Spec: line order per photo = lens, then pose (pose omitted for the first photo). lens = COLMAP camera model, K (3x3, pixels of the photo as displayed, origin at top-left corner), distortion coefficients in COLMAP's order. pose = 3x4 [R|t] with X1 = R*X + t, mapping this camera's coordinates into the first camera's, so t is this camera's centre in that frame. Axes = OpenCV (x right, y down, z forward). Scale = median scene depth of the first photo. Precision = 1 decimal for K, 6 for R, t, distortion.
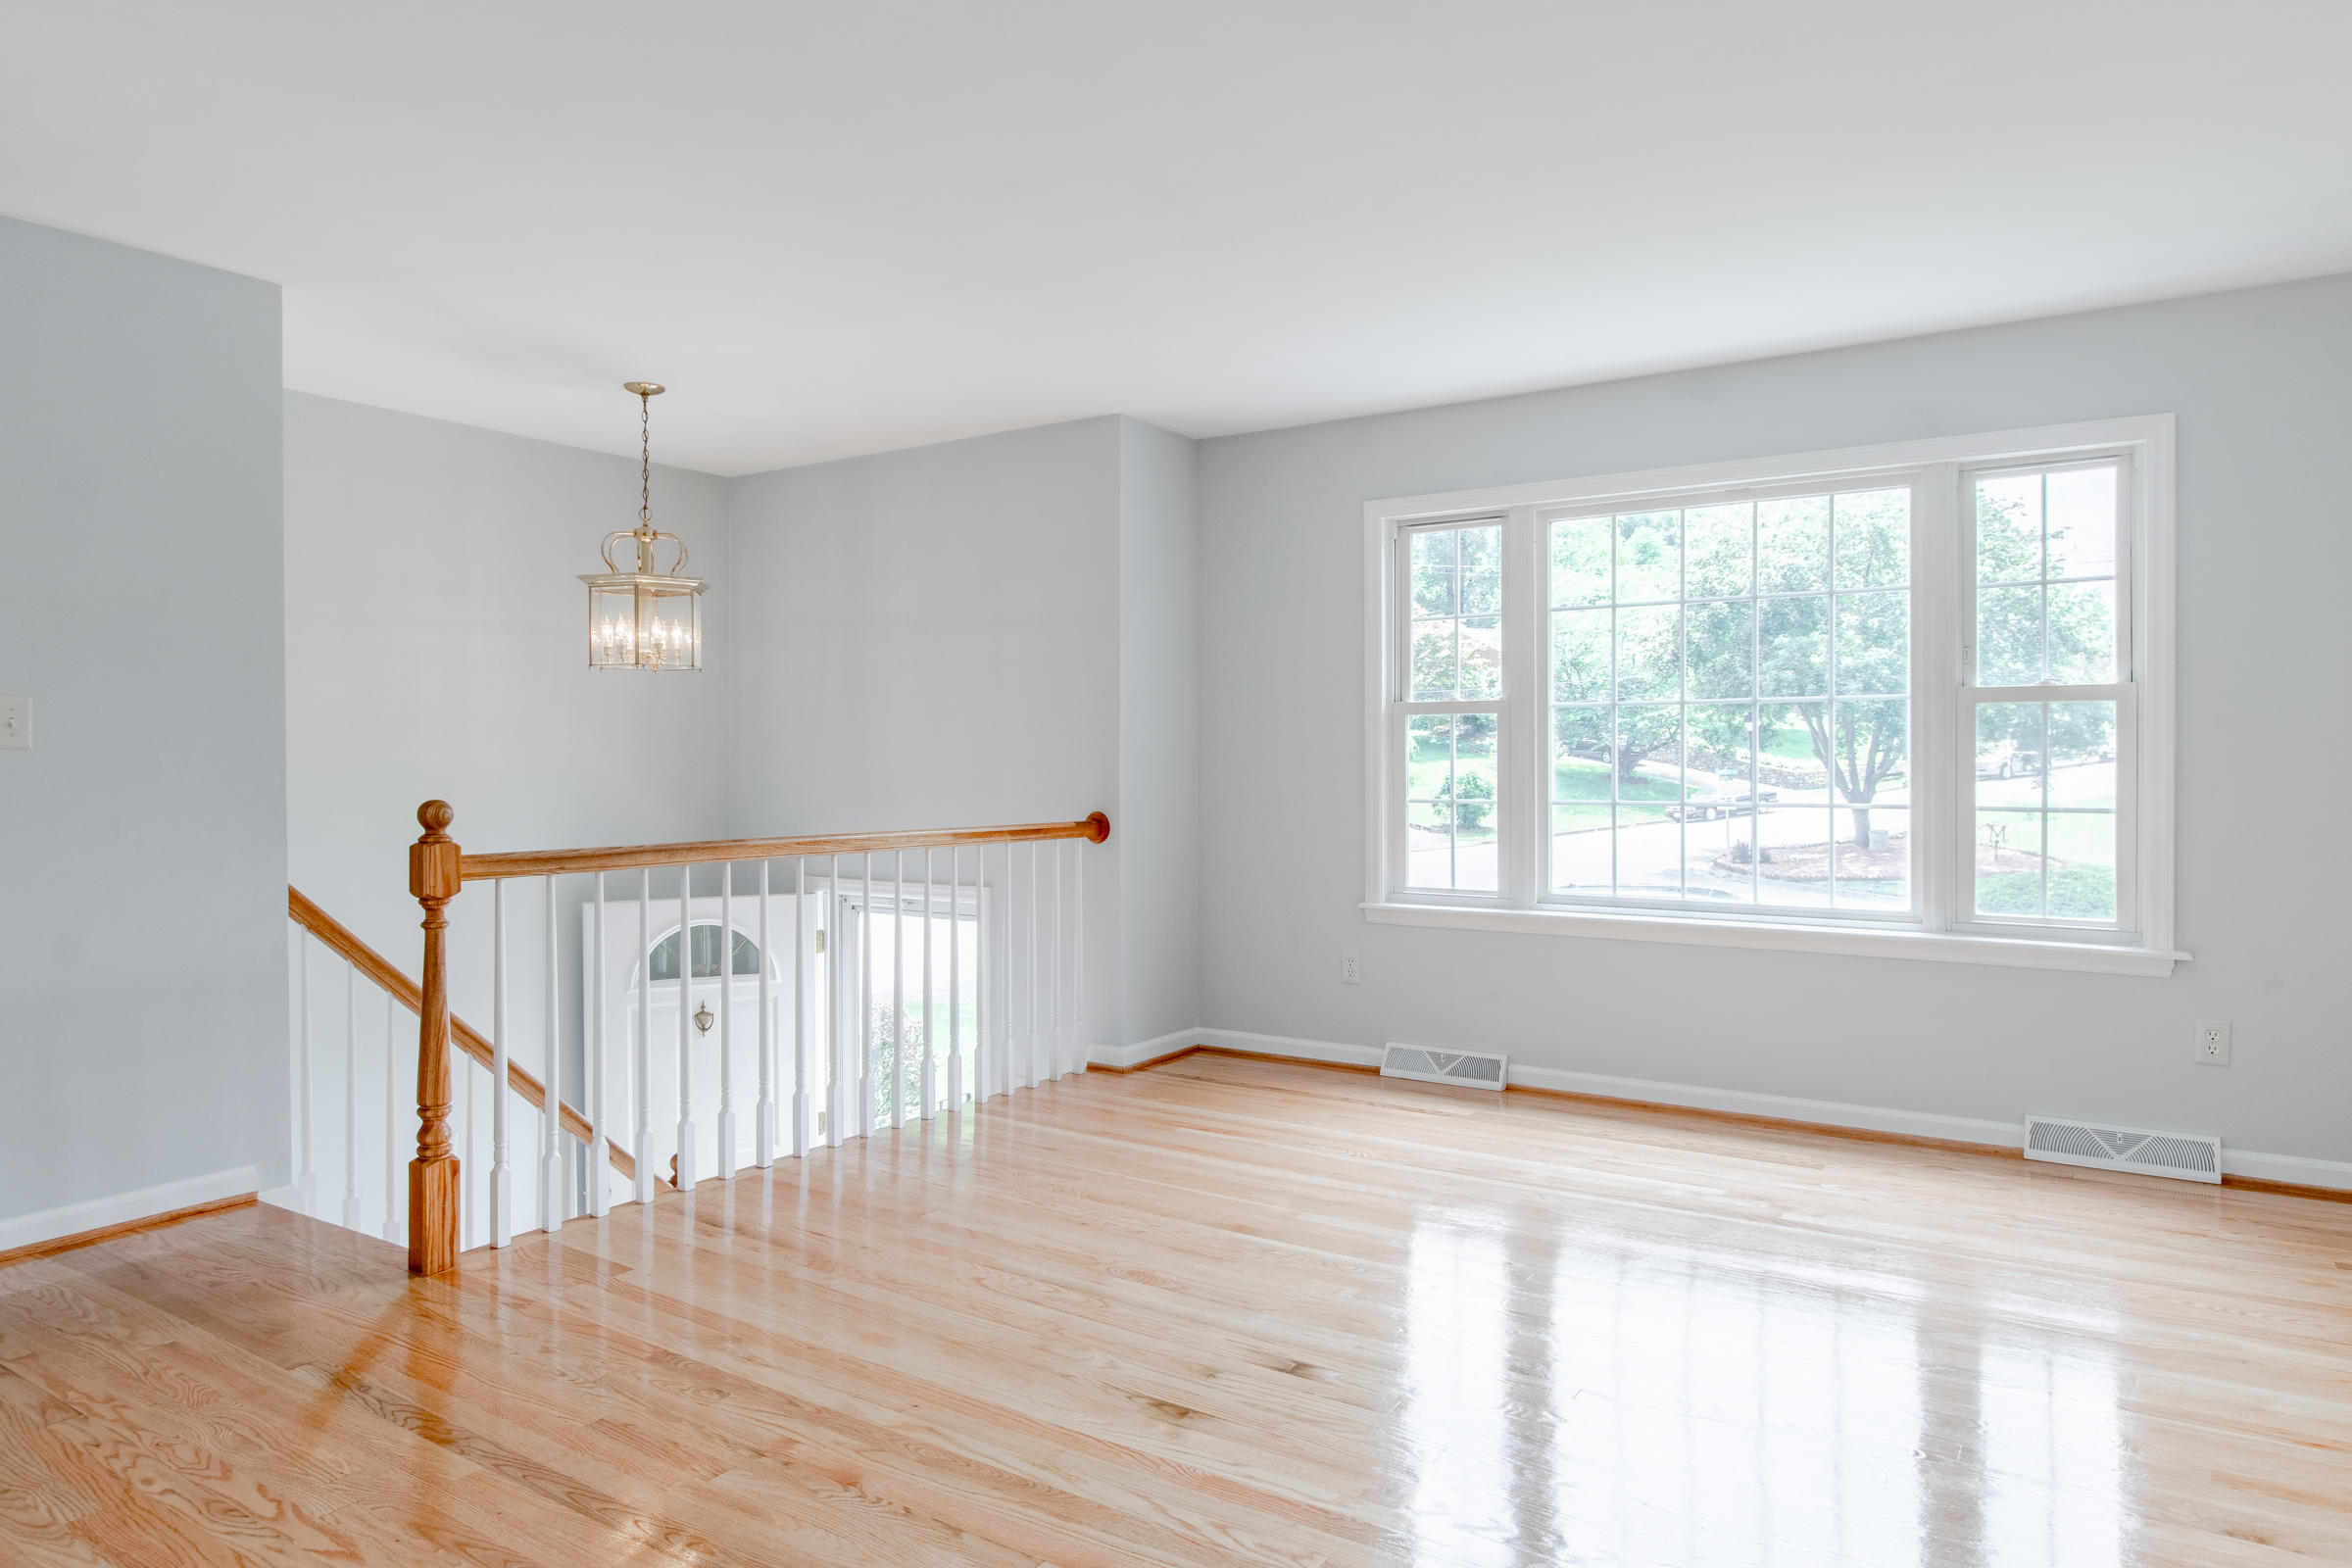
lens RADIAL K [[1421.2, 0, 1171.0], [0, 1421.2, 781.2], [0, 0, 1]] dist [0.004487, 0.000788]
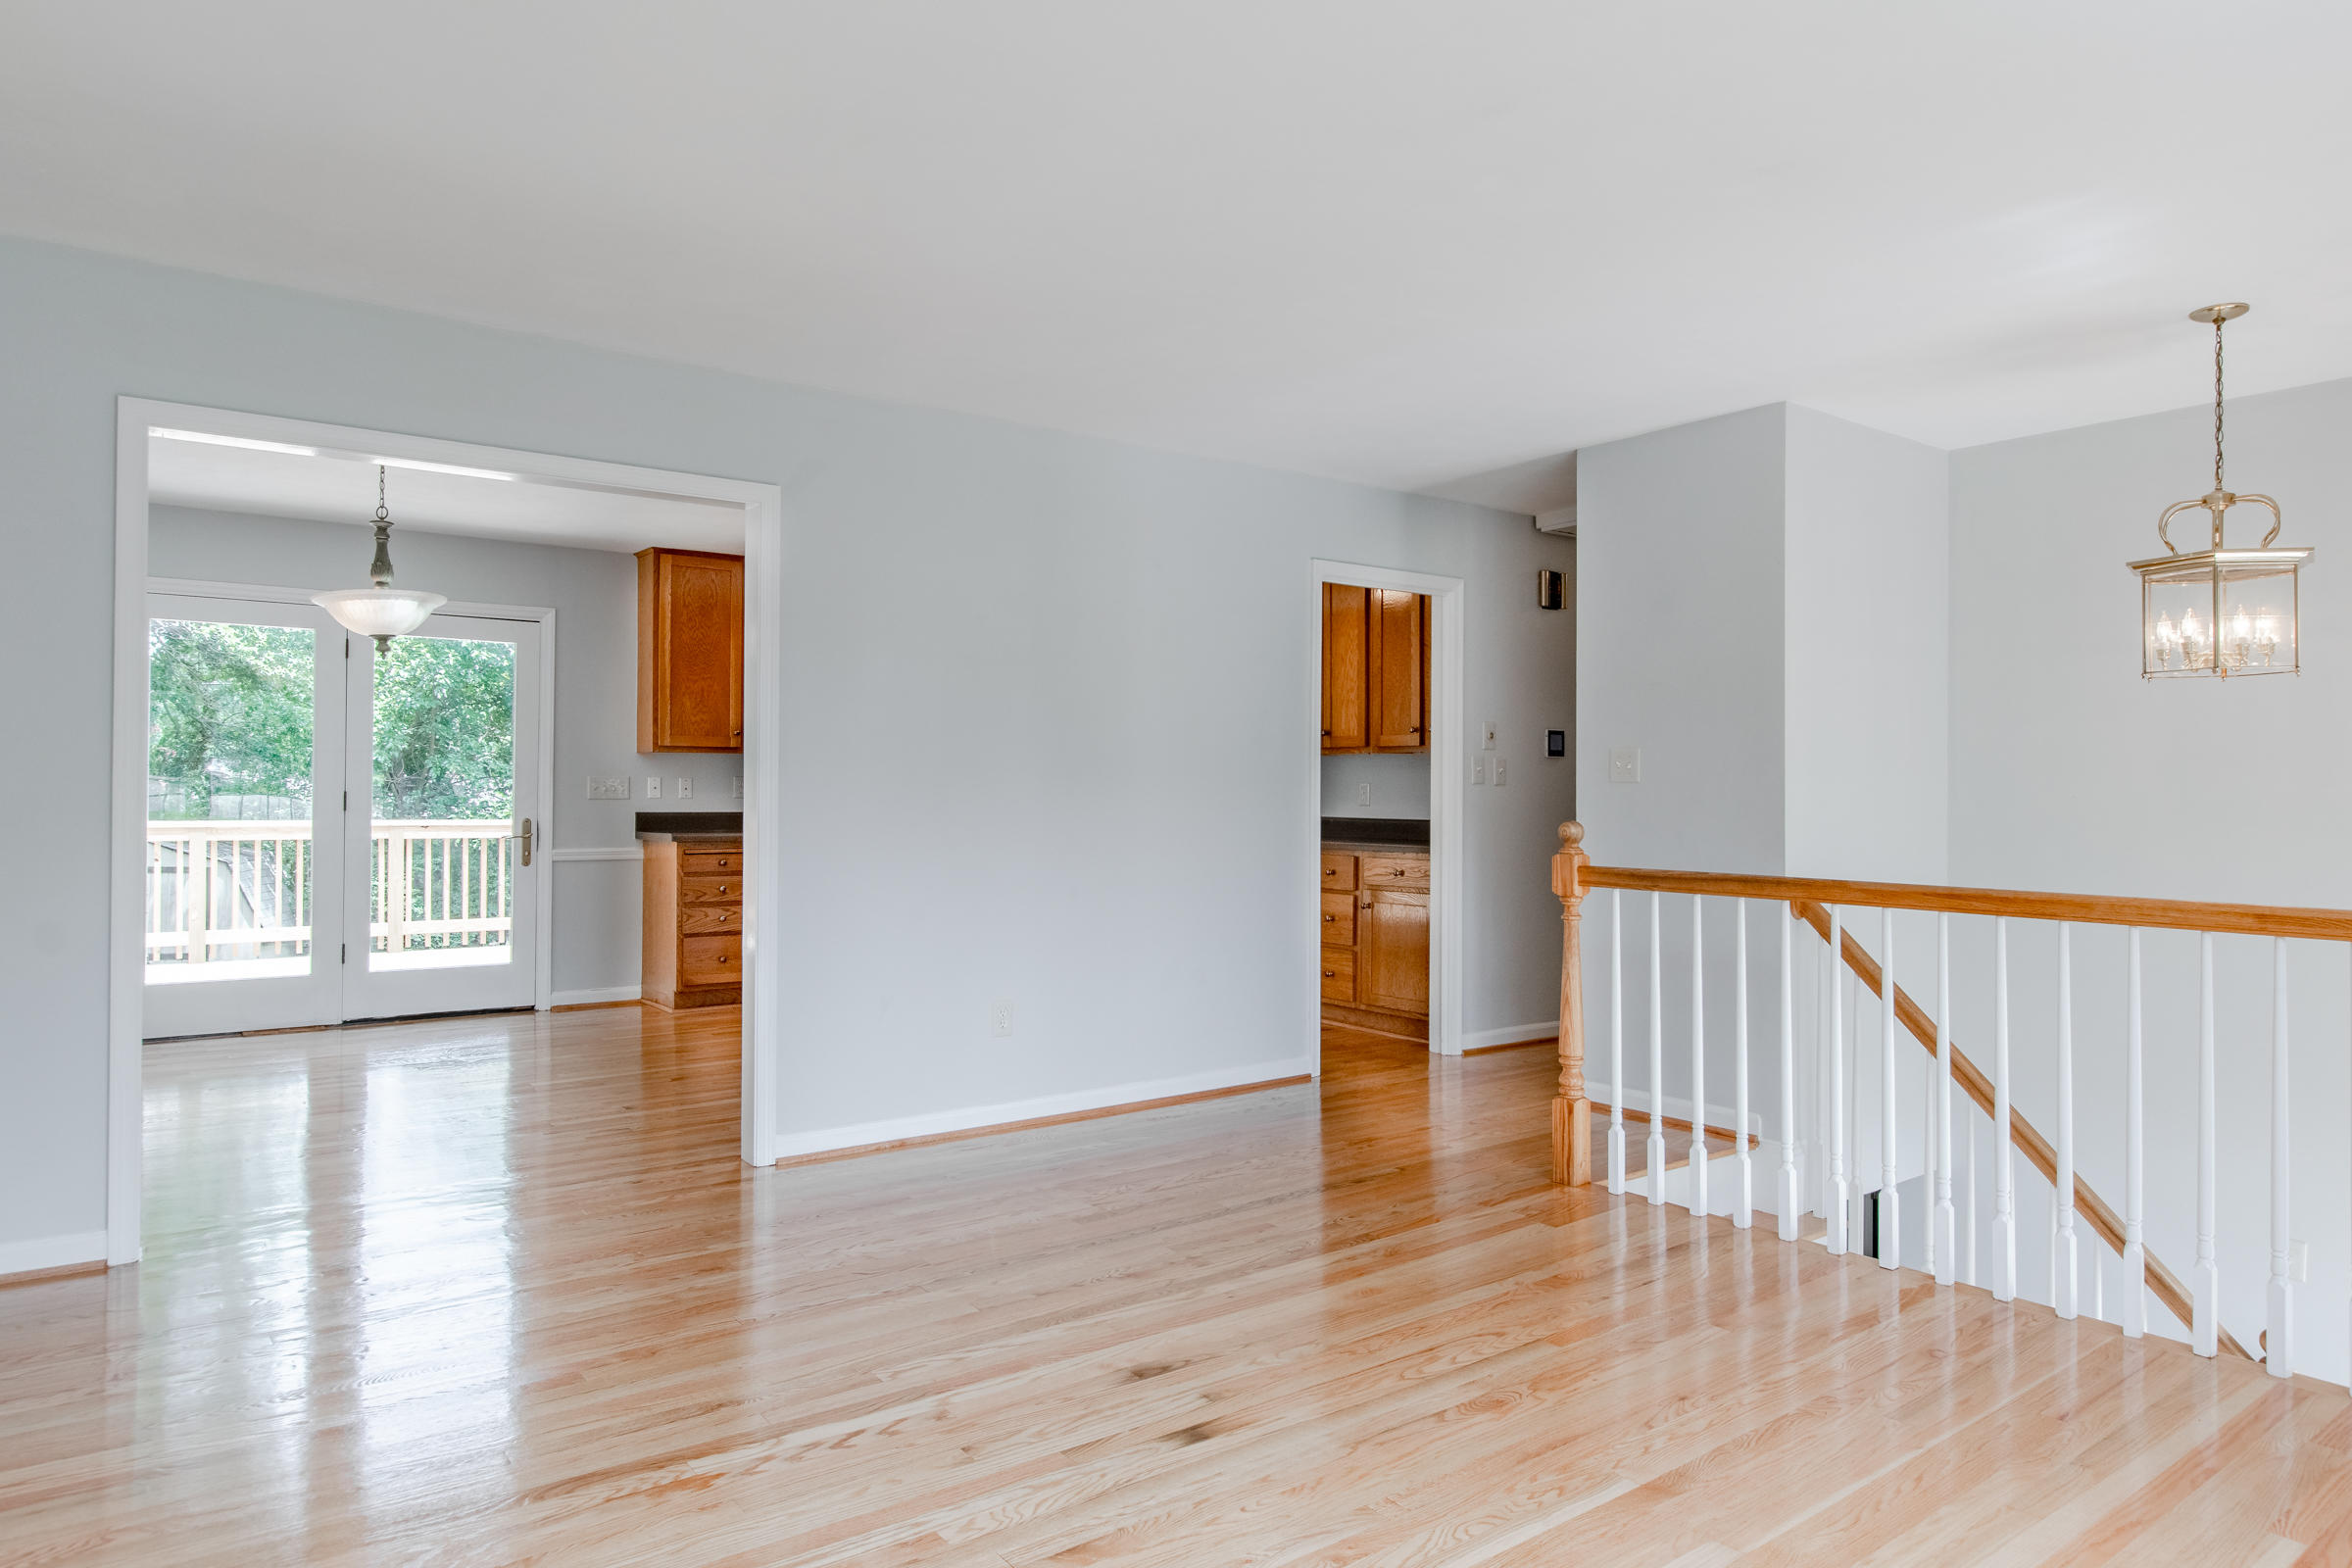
lens RADIAL K [[1421.2, 0, 1171.0], [0, 1421.2, 781.2], [0, 0, 1]] dist [0.004487, 0.000788]
pose [[-0.339779, -0.007798, -0.940473, 0.668833], [-0.017277, 0.999849, -0.002049, -0.011806], [0.940347, 0.015553, -0.339862, 0.886158]]
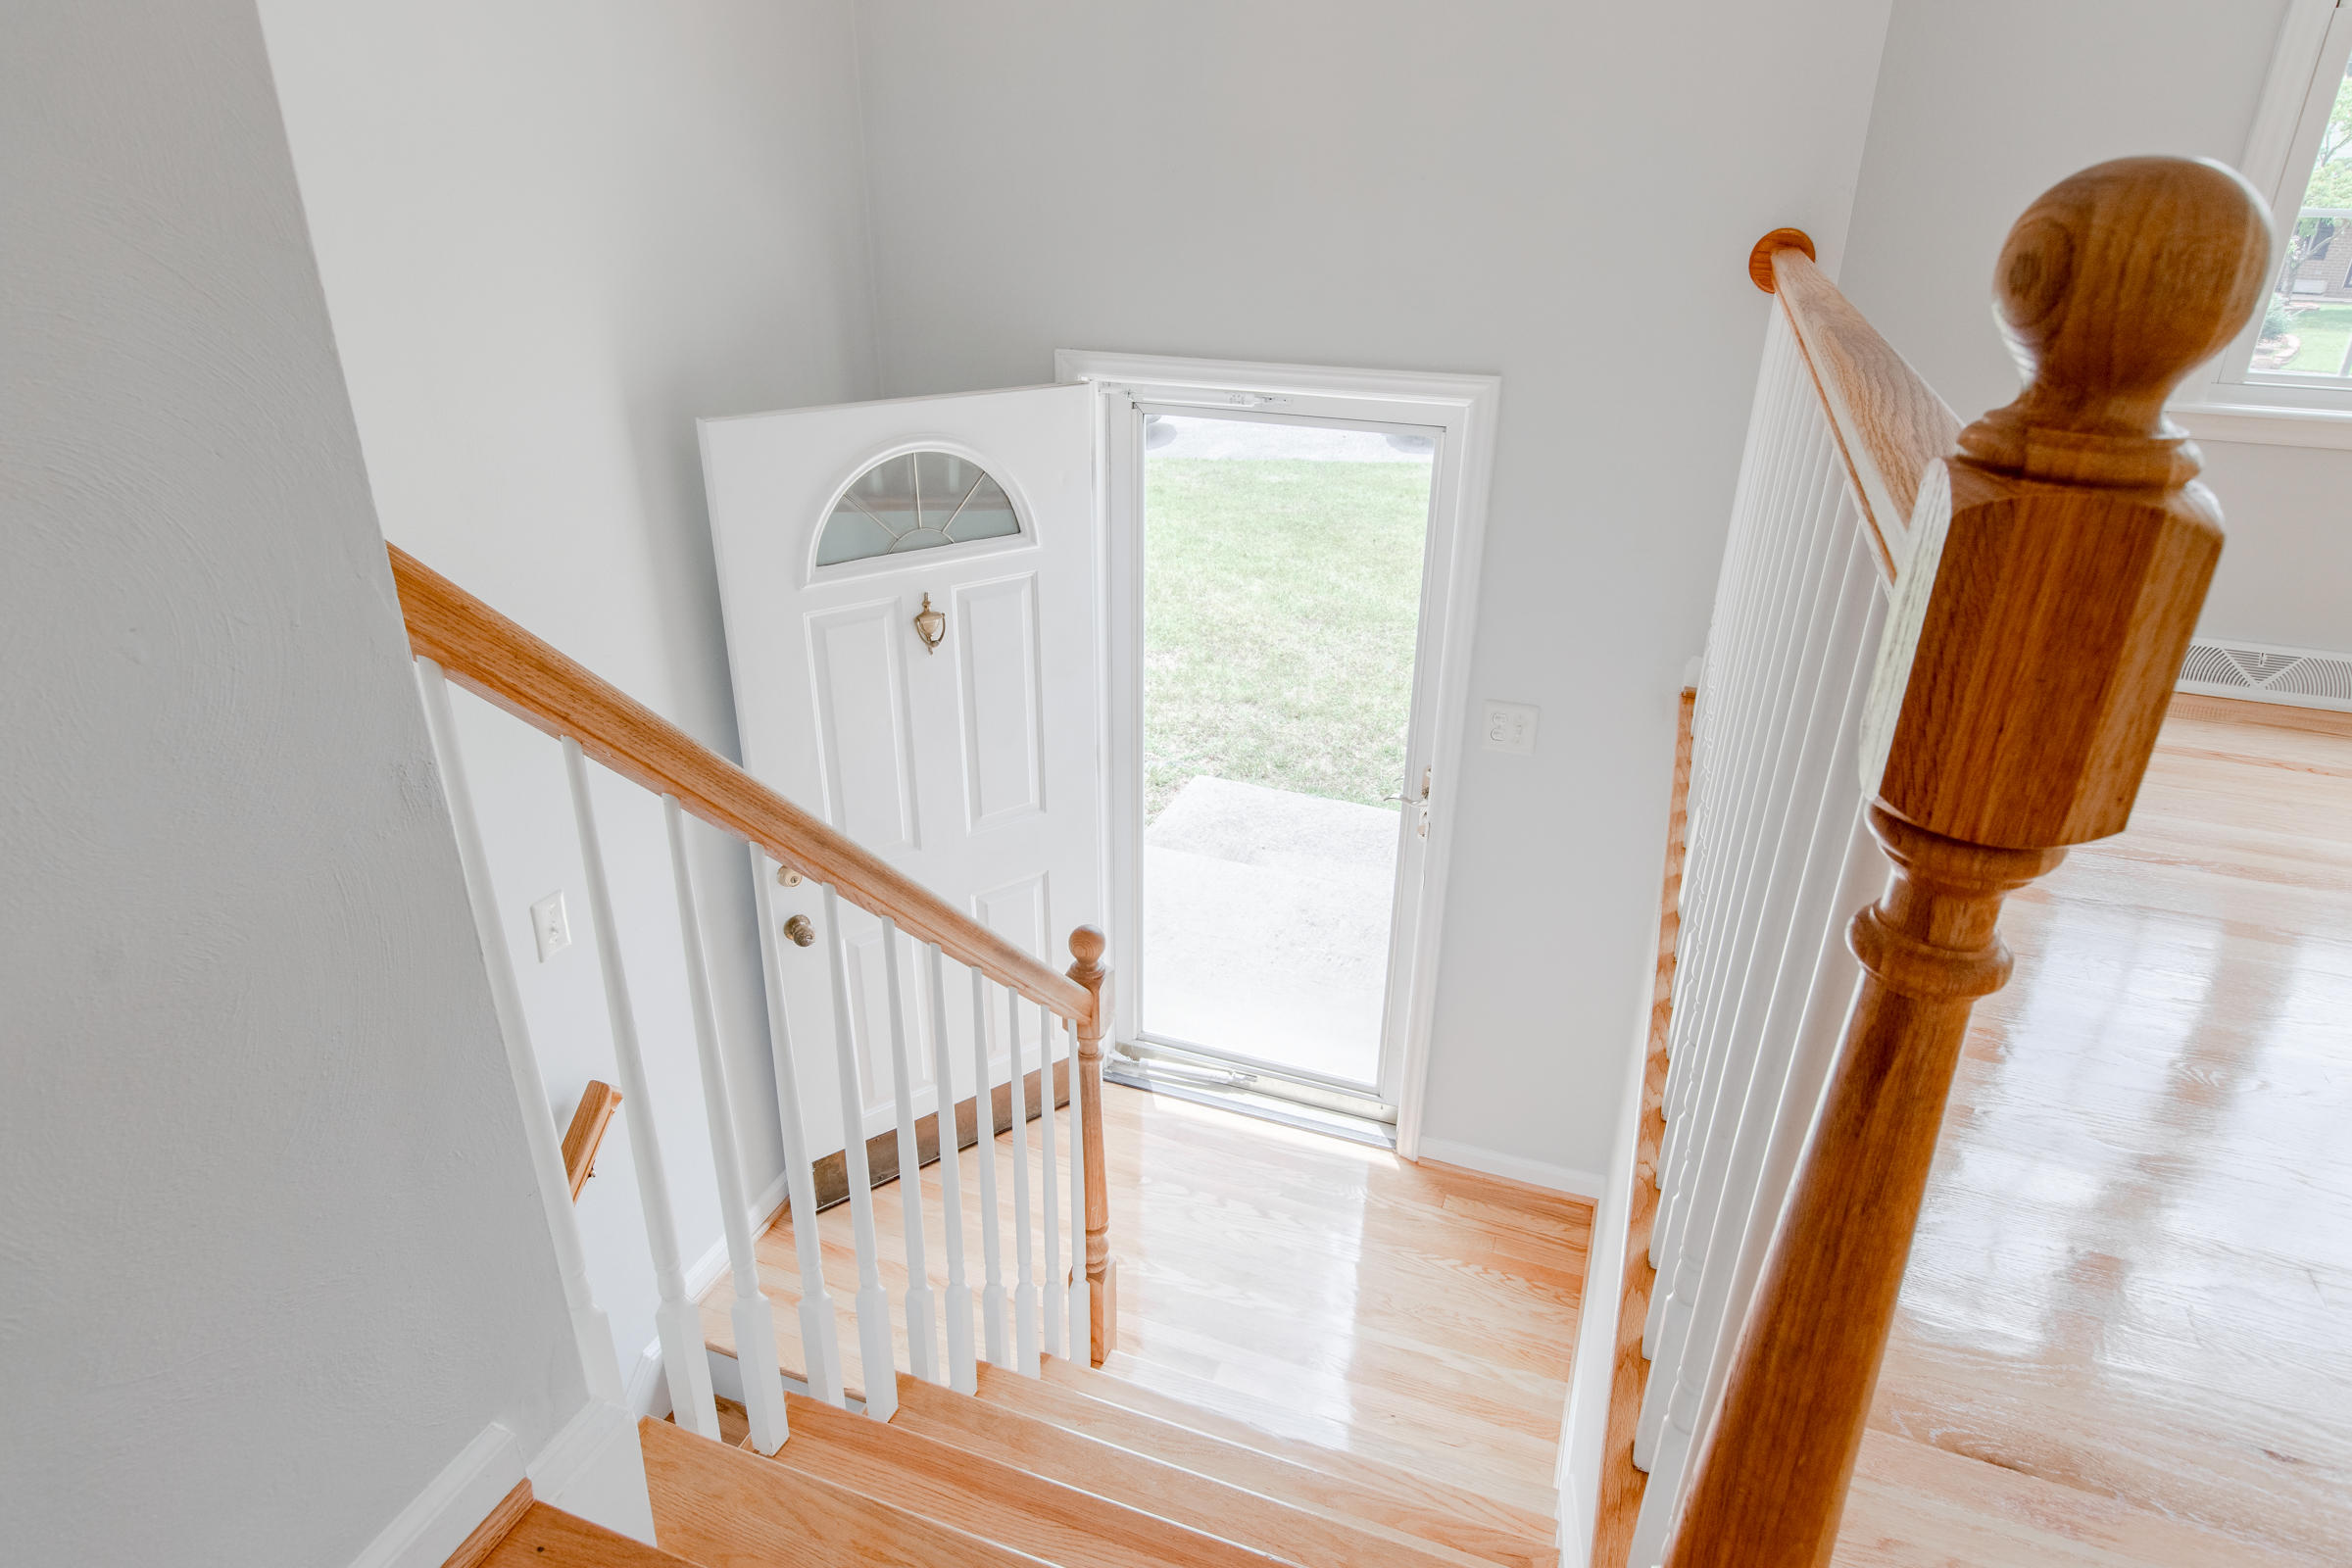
lens RADIAL K [[1421.2, 0, 1171.0], [0, 1421.2, 781.2], [0, 0, 1]] dist [0.004487, 0.000788]
pose [[0.981378, -0.070901, 0.178522, -0.513417], [-0.004572, 0.920500, 0.390716, 0.012454], [-0.192032, -0.384256, 0.903034, 0.701889]]
